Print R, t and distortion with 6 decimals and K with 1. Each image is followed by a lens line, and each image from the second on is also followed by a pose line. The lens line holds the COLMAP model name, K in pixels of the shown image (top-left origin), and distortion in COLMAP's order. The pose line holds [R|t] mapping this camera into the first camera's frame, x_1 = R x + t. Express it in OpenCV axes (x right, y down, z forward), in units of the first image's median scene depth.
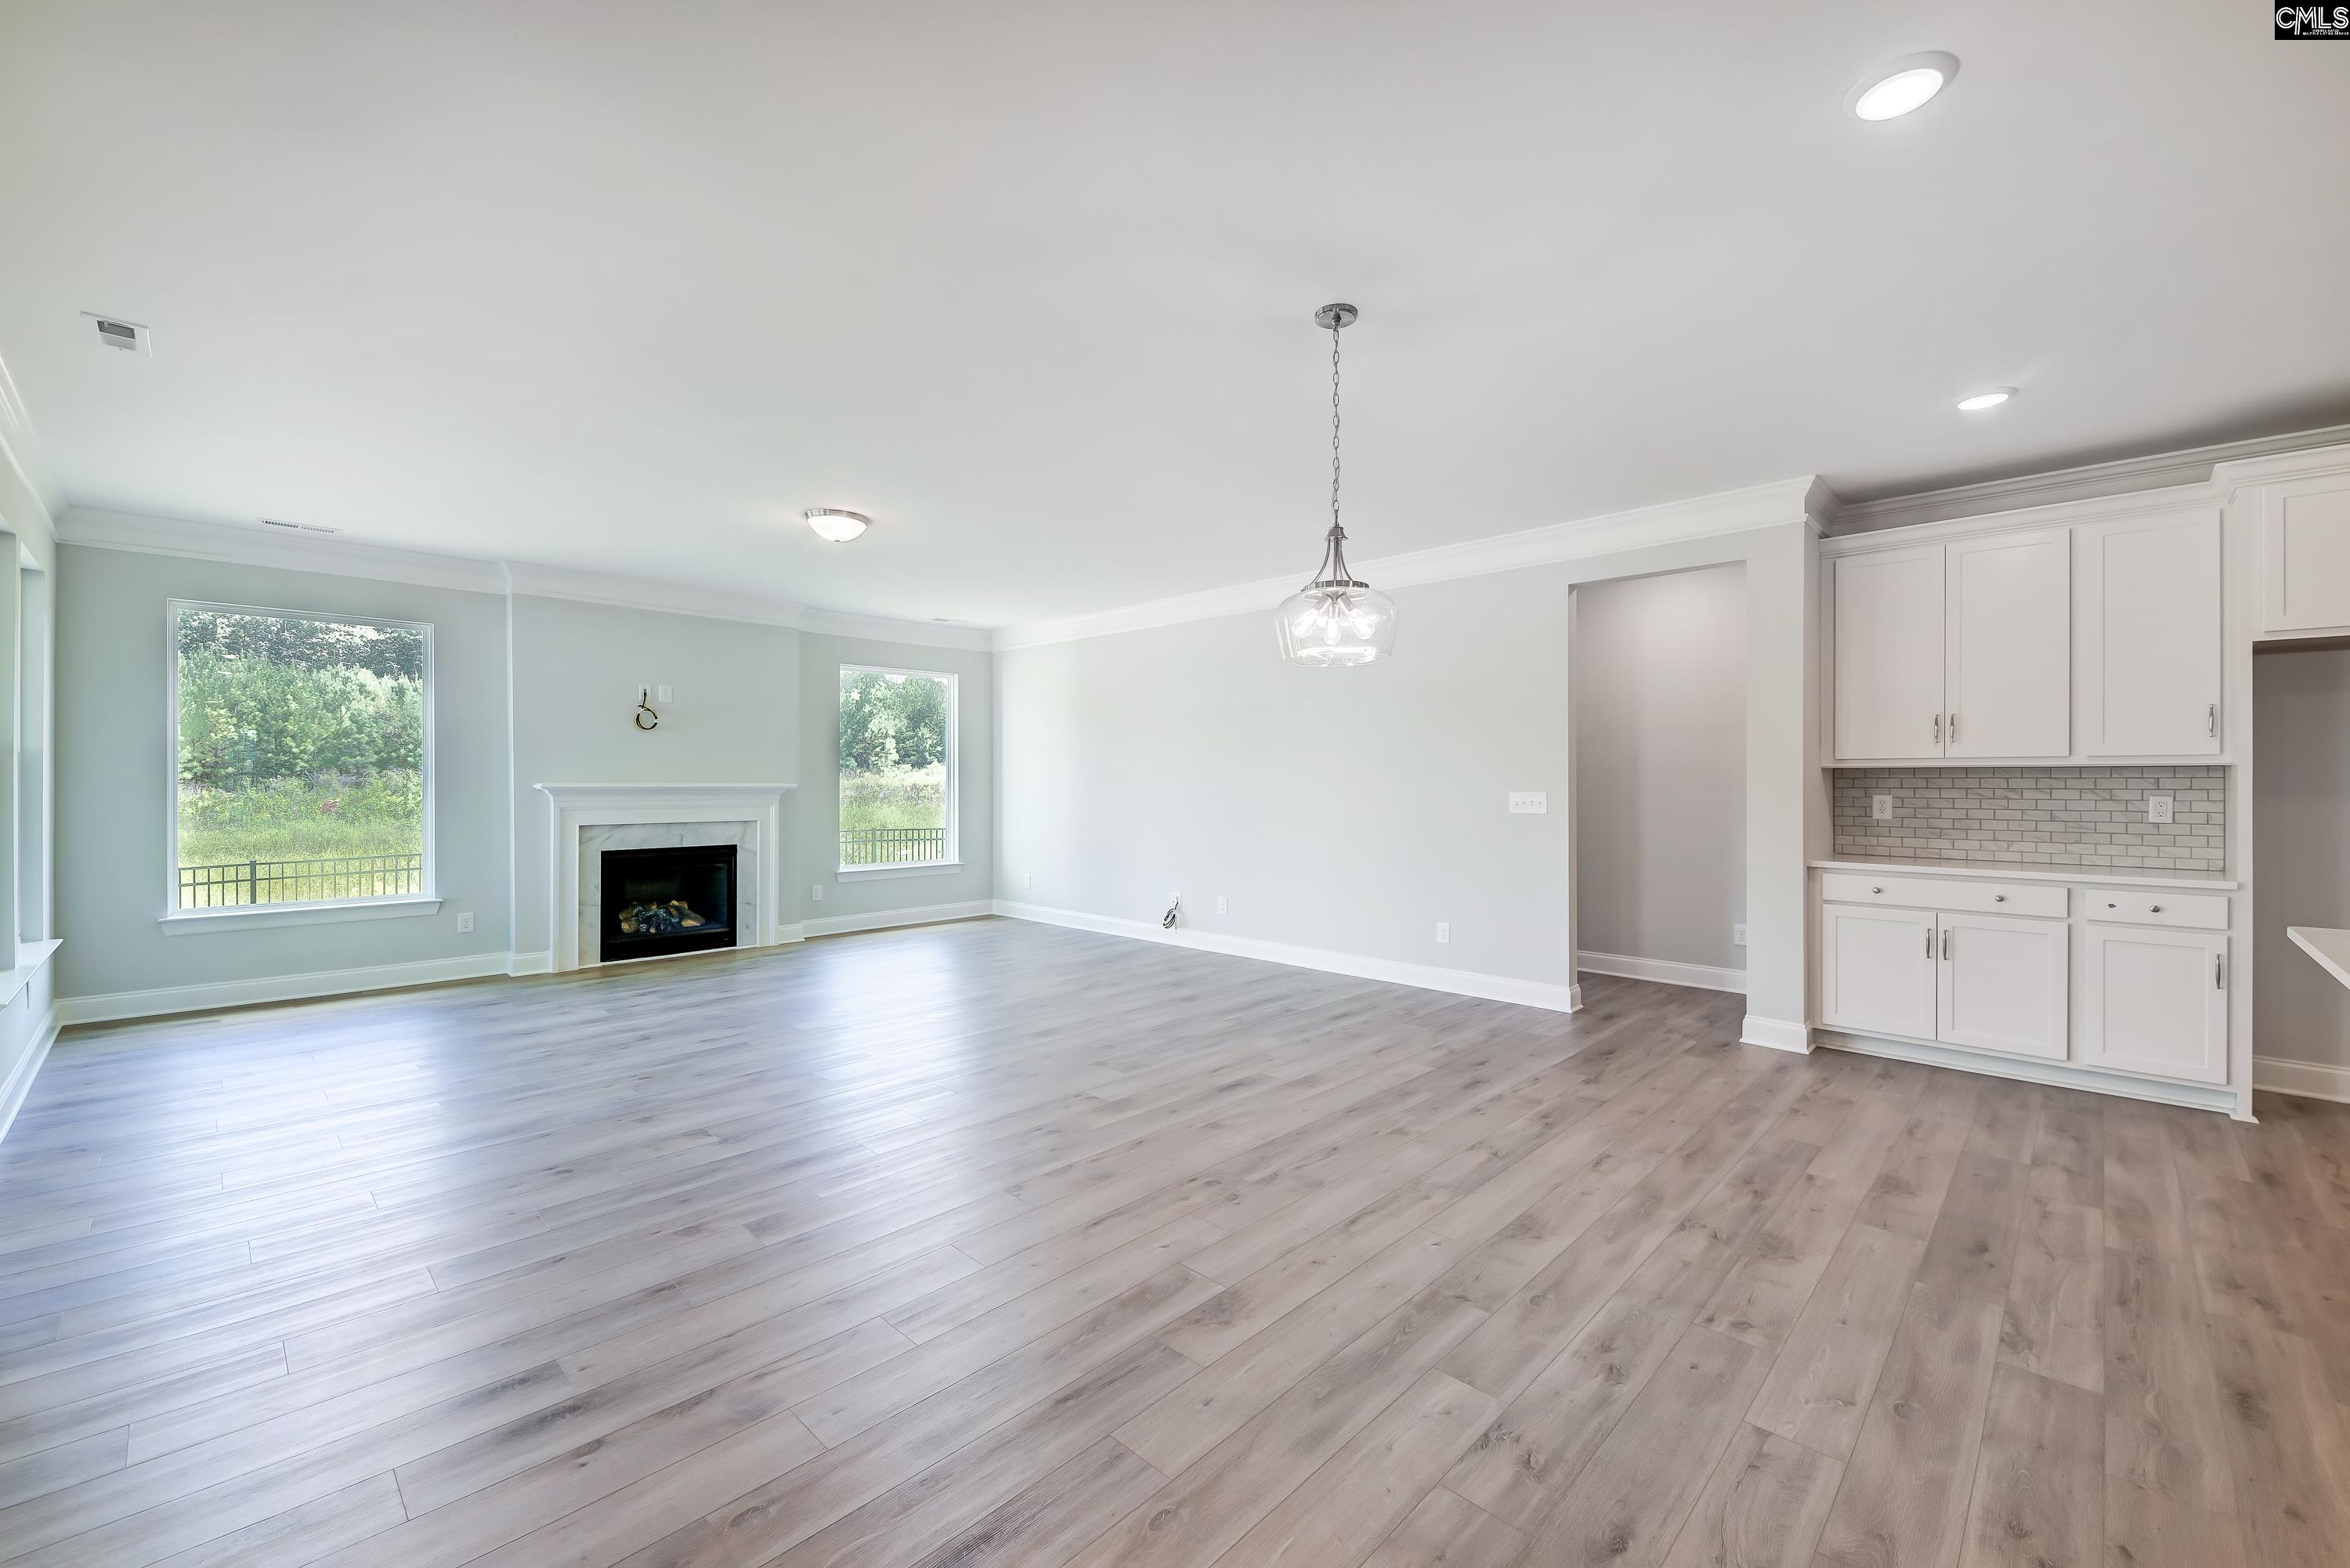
lens RADIAL K [[941.8, 0, 1152.3], [0, 941.8, 785.0], [0, 0, 1]] dist [0.010565, -0.007260]
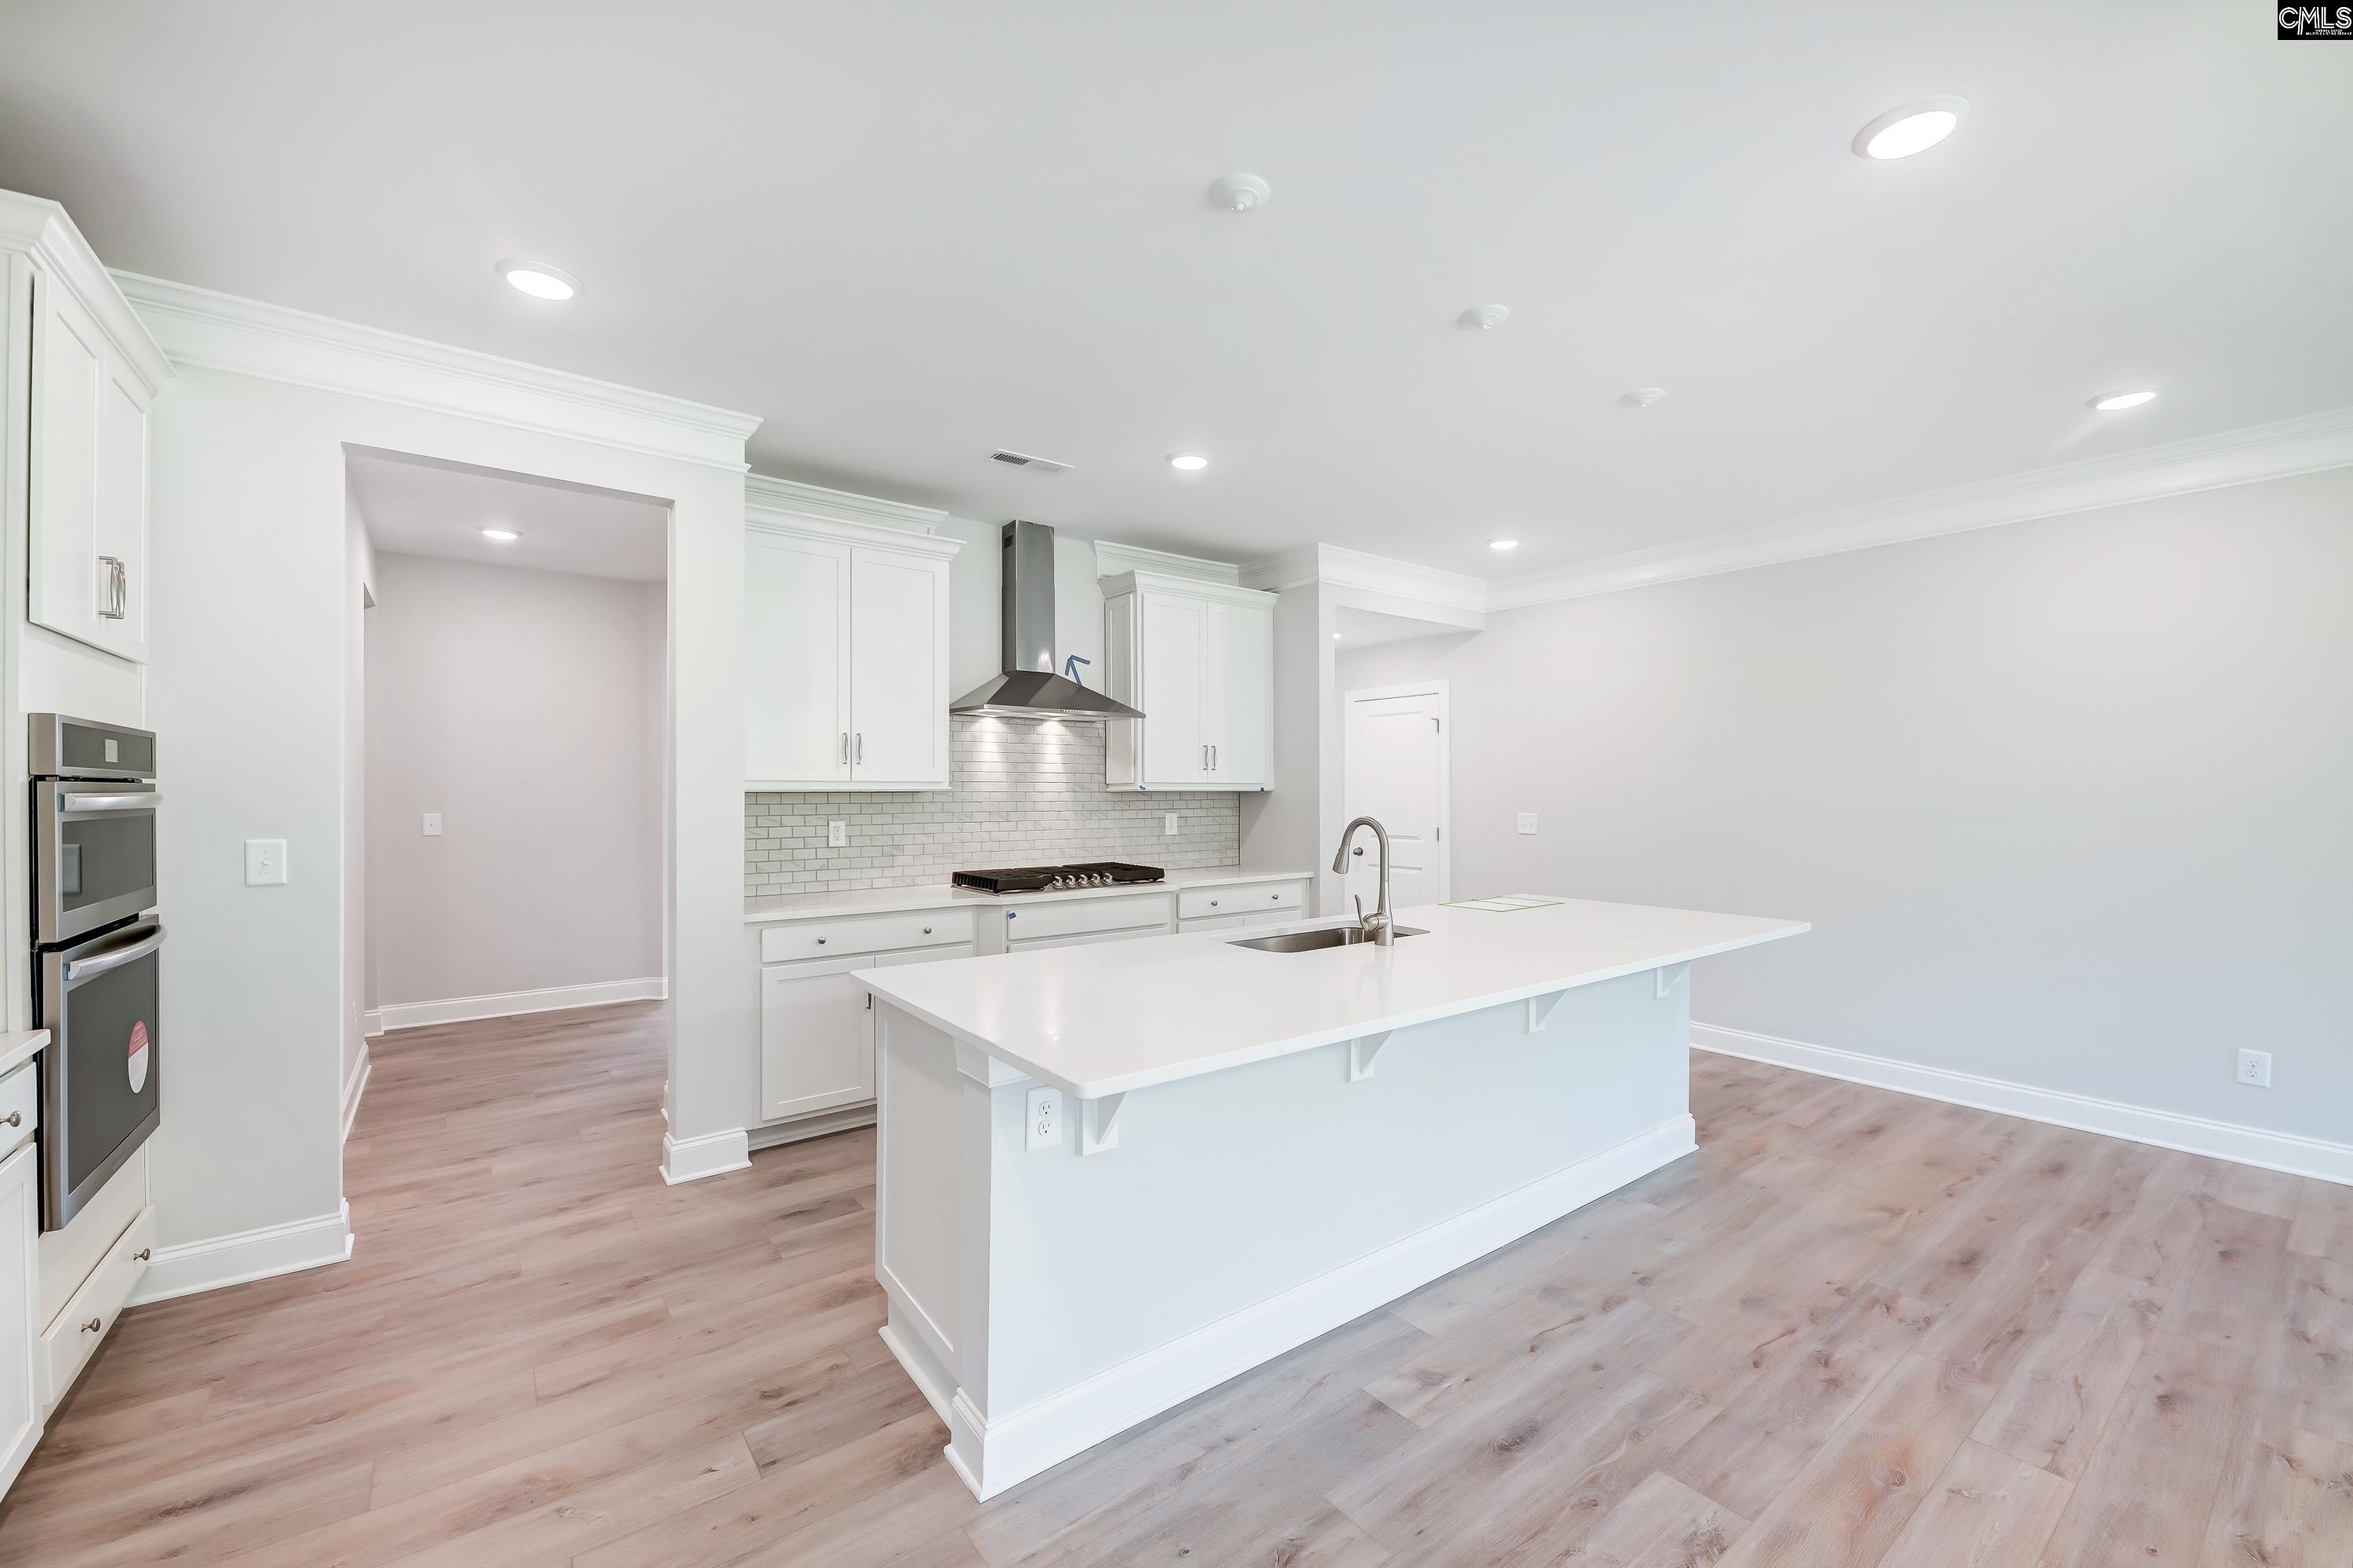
lens RADIAL K [[943.1, 0, 1172.5], [0, 943.1, 794.8], [0, 0, 1]] dist [0.010565, -0.007260]
pose [[-0.990971, -0.002110, 0.134058, 0.658112], [-0.000349, 0.999913, 0.013164, -0.022739], [-0.134074, 0.012999, -0.990886, 0.963897]]
